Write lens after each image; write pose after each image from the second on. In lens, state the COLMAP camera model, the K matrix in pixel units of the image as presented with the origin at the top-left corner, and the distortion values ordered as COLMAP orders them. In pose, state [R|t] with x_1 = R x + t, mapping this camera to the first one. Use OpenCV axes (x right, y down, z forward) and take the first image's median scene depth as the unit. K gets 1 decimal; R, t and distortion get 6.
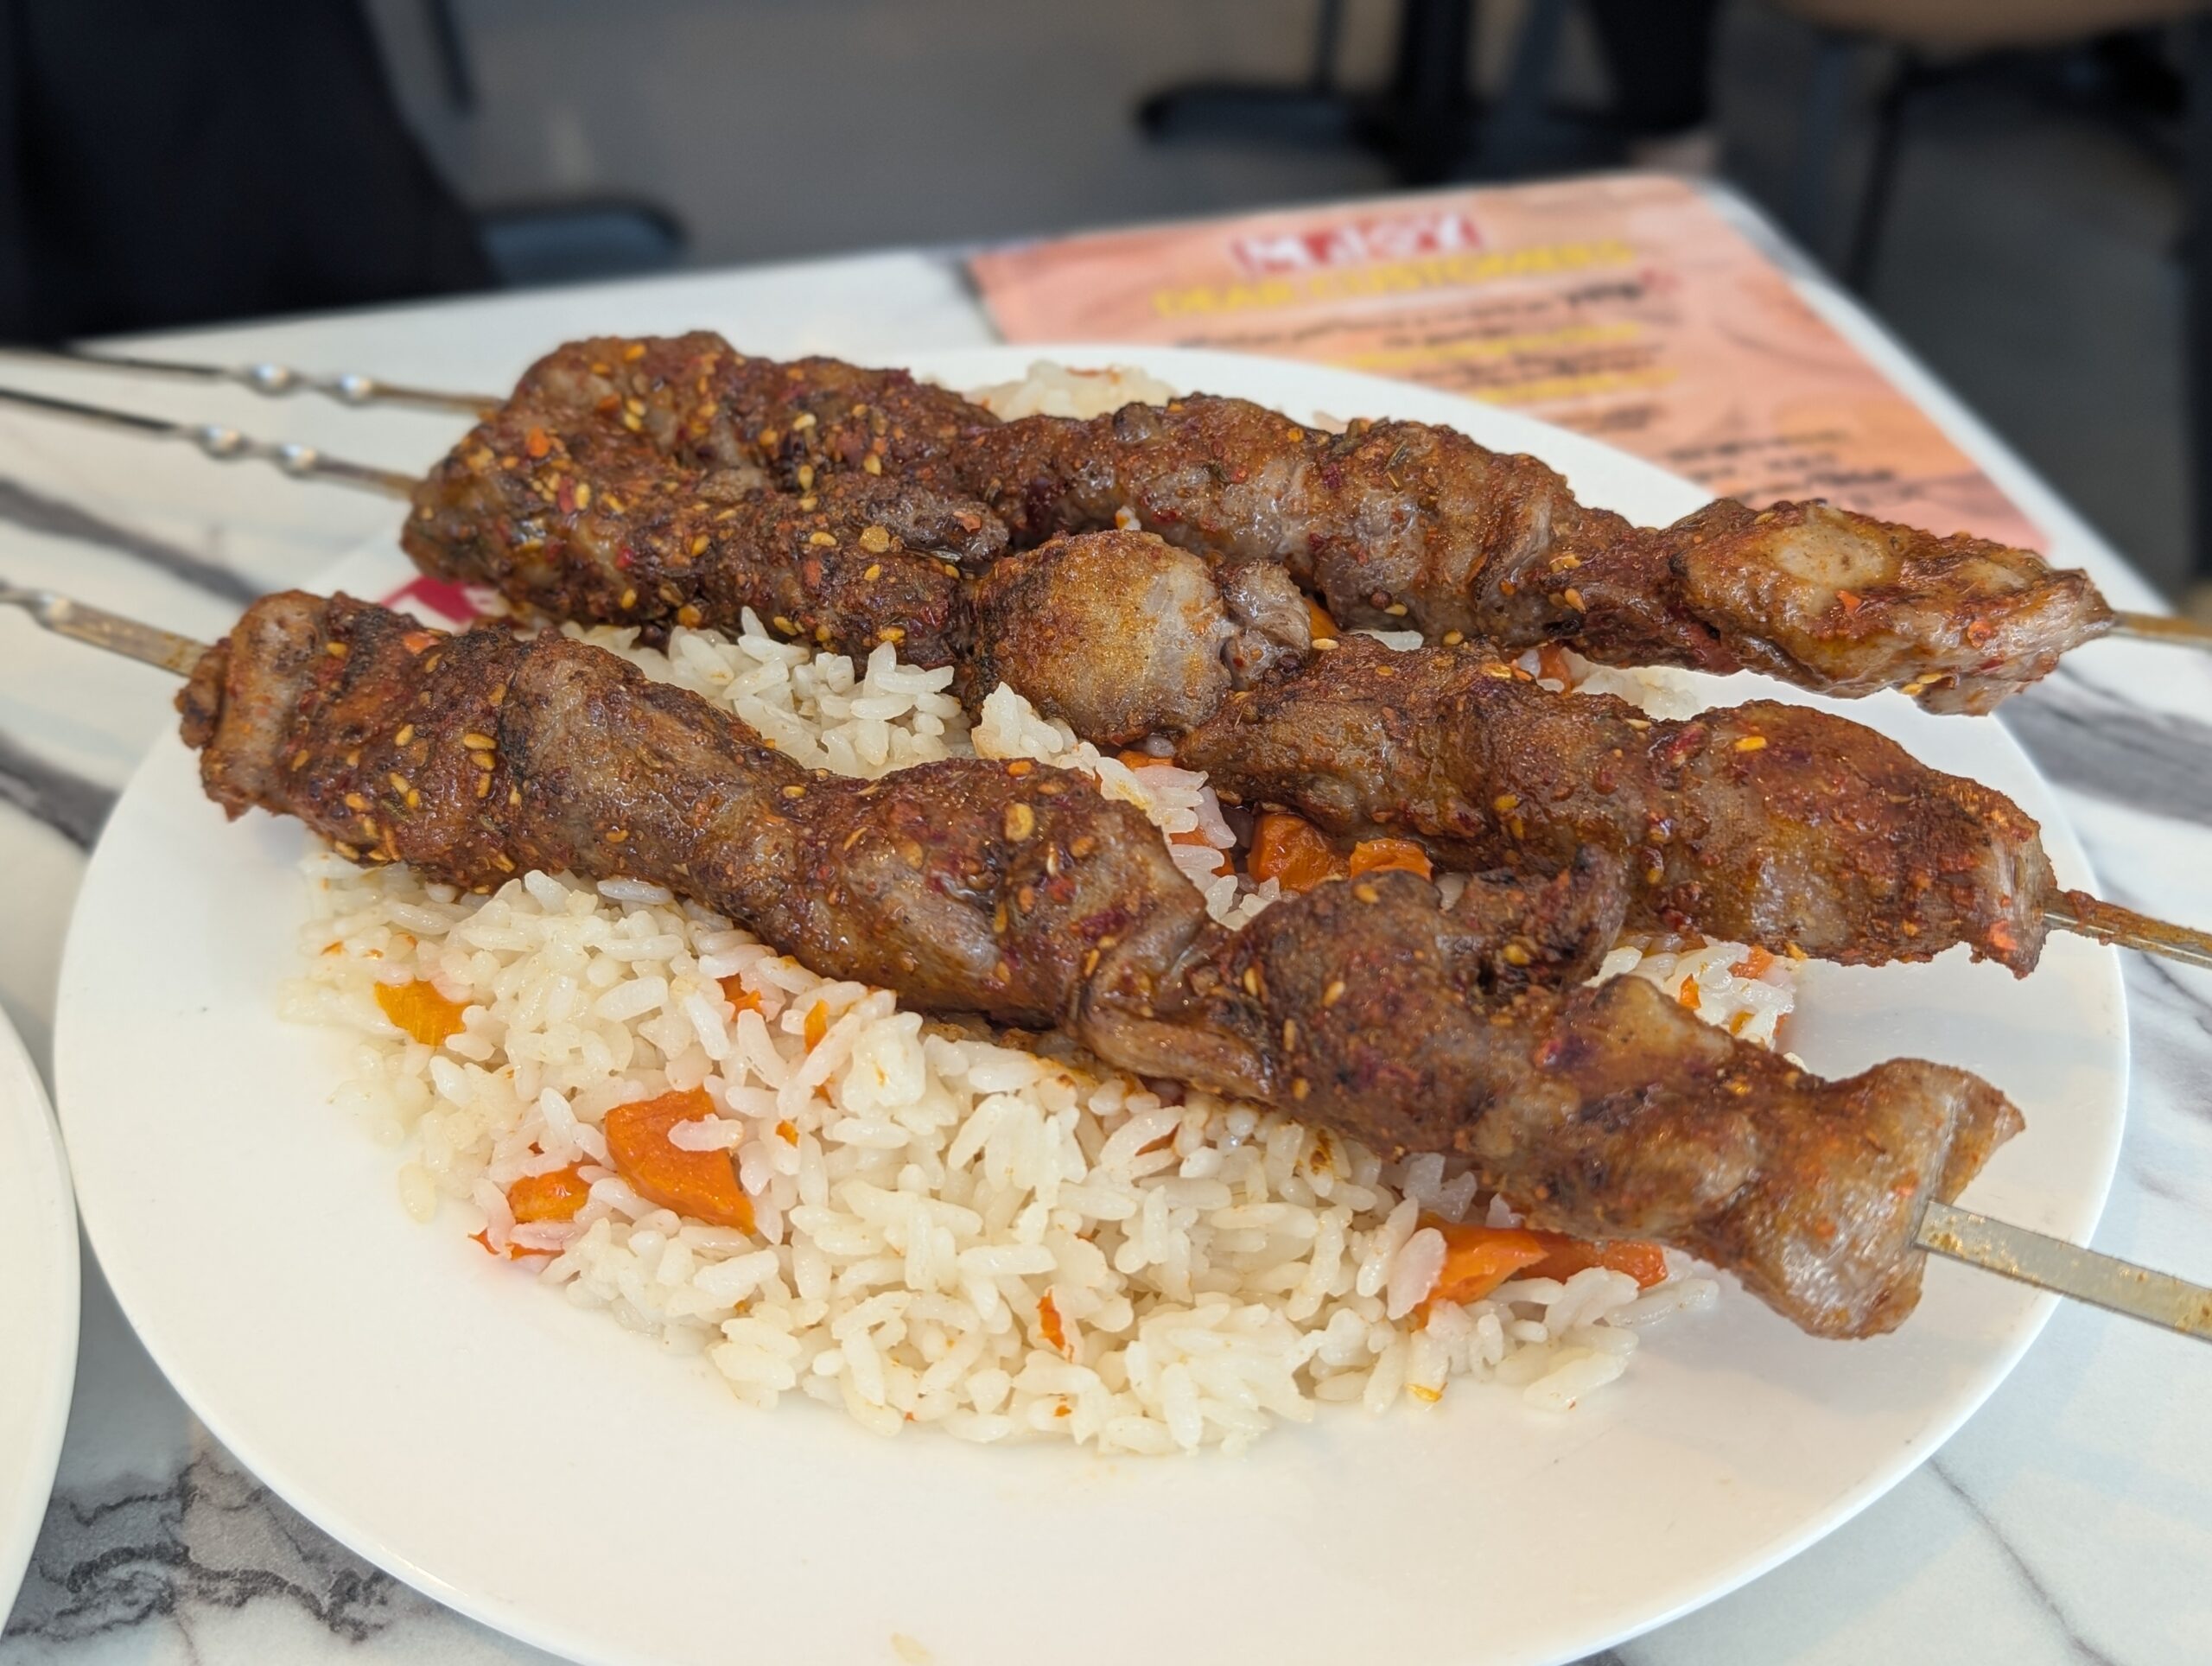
lens RADIAL K [[2585.3, 0, 1106.0], [0, 2585.3, 833.0], [0, 0, 1]] dist [0.204979, -0.712545]
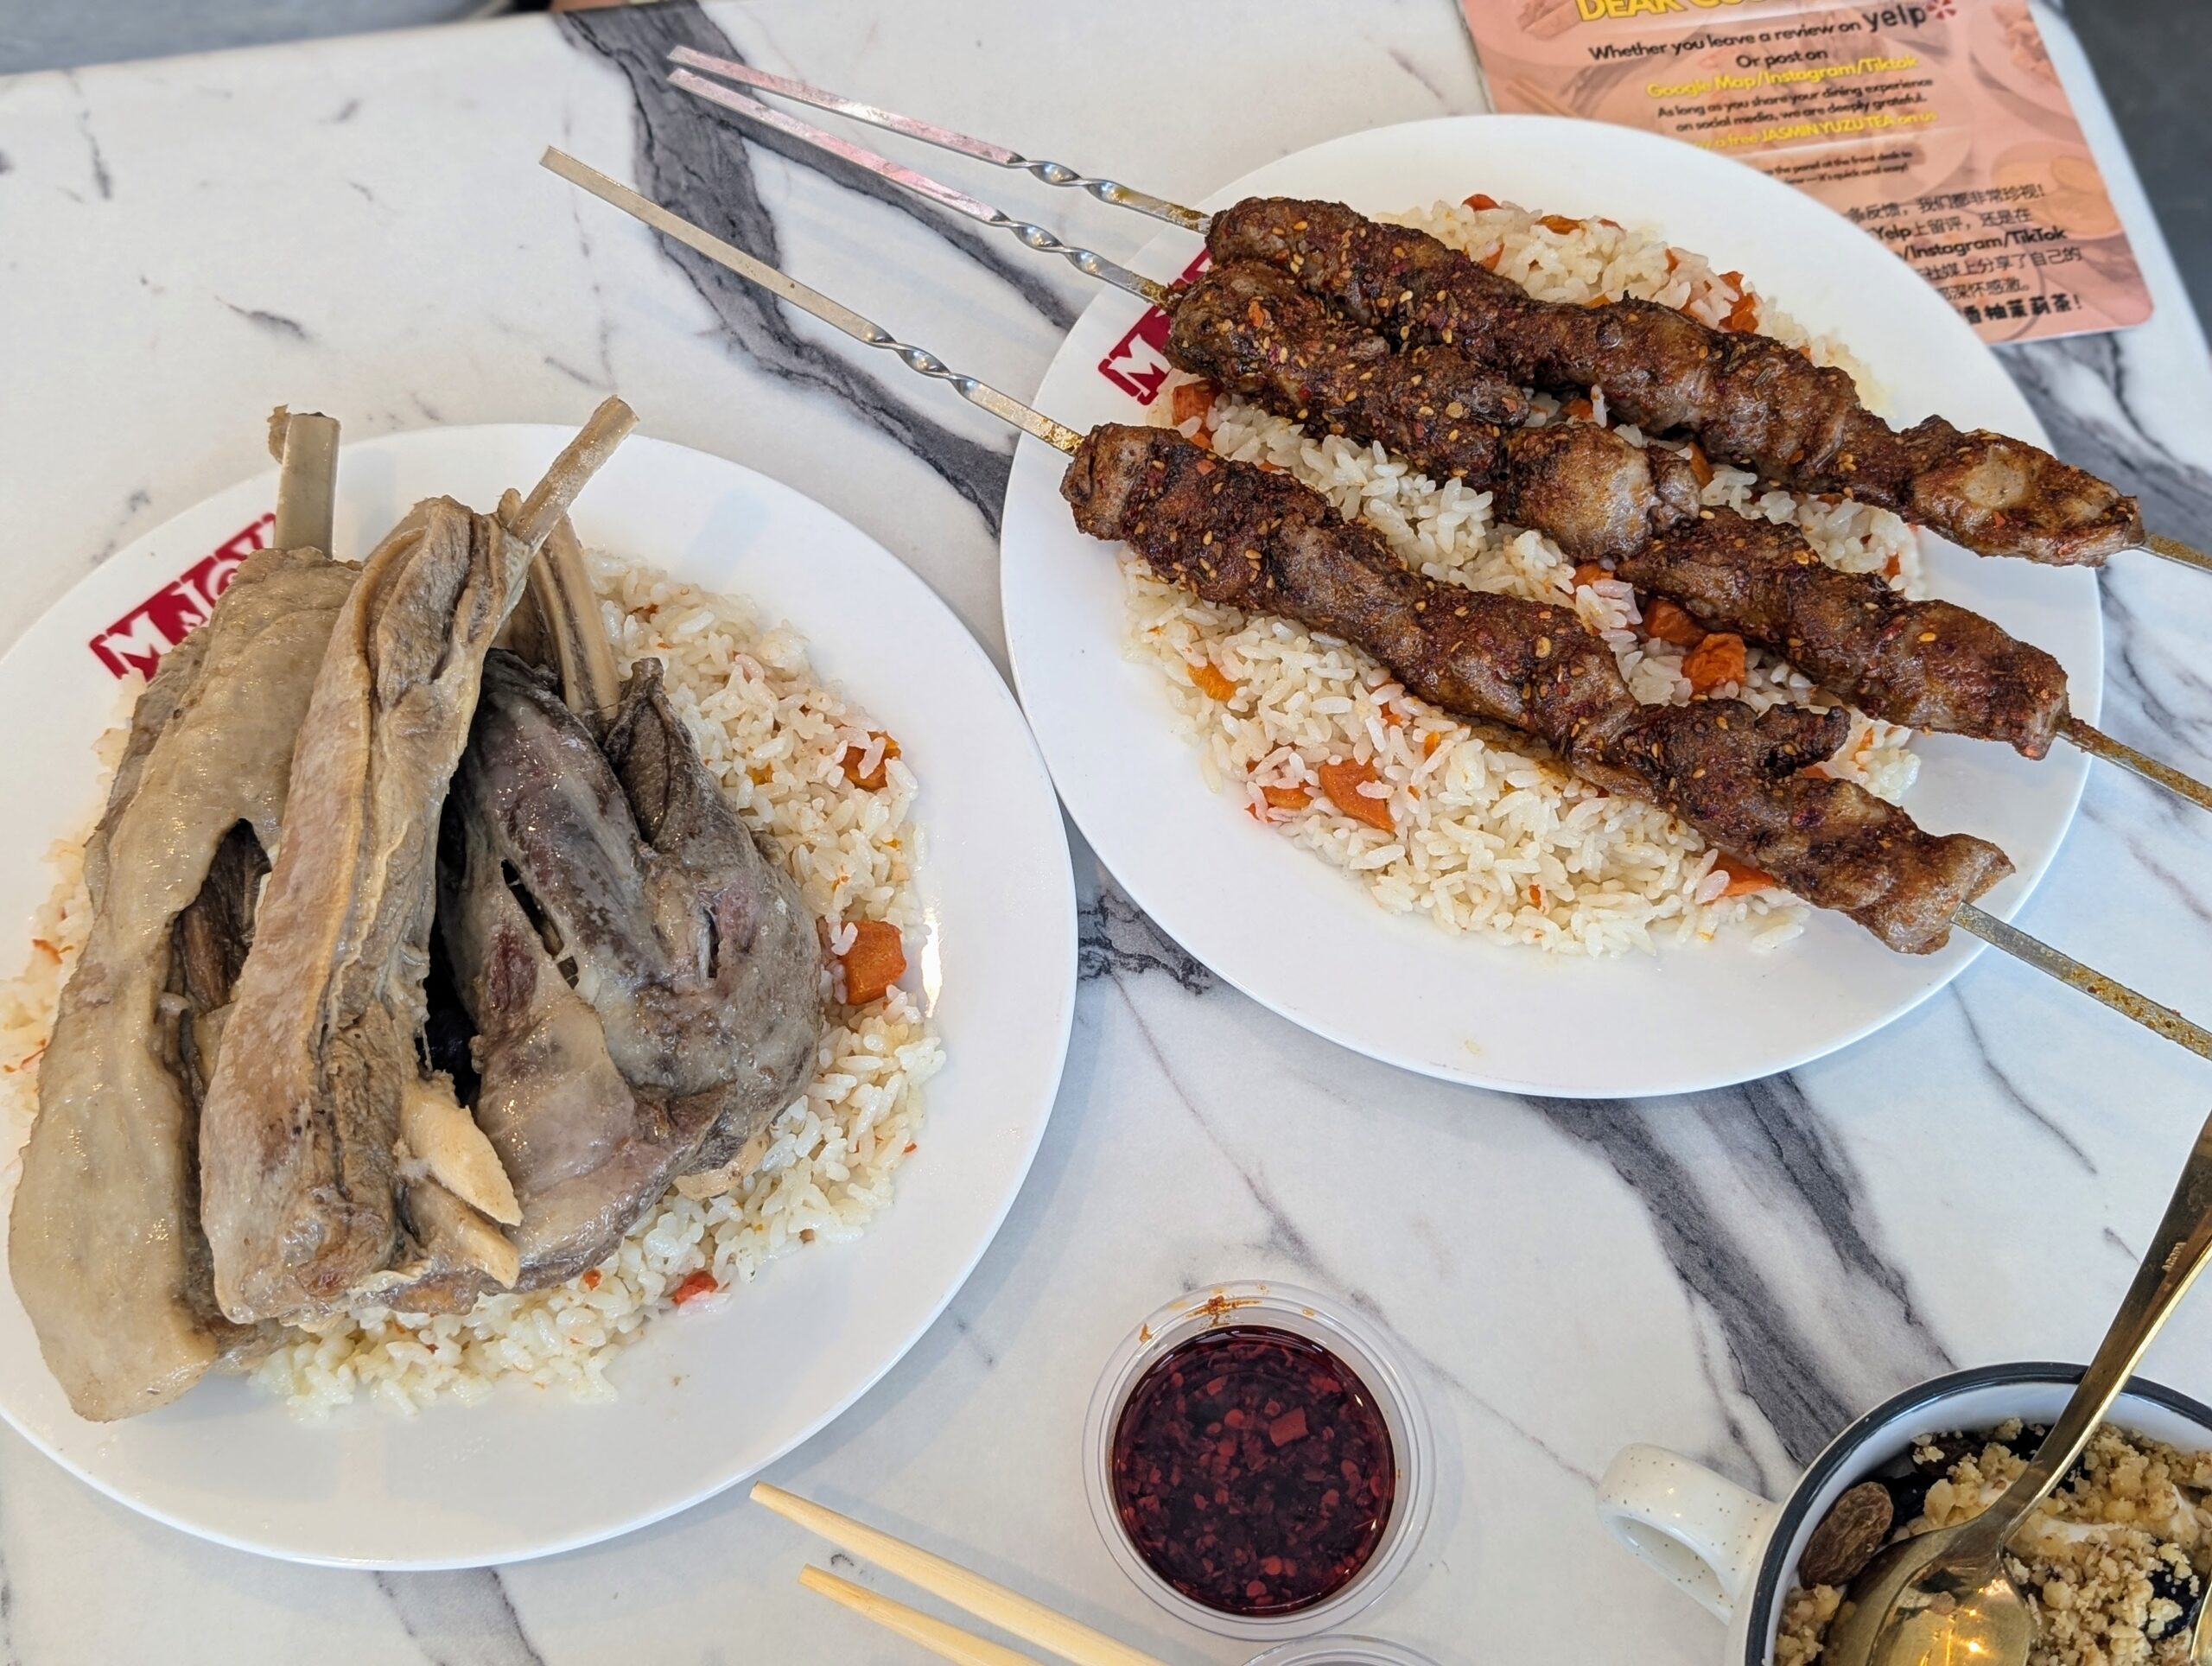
lens RADIAL K [[2585.3, 0, 1106.0], [0, 2585.3, 833.0], [0, 0, 1]] dist [0.204979, -0.712545]
pose [[0.997059, 0.076339, -0.006752, -0.324969], [-0.065154, 0.890756, 0.449787, -0.711160], [0.040350, -0.448024, 0.893110, -0.800485]]
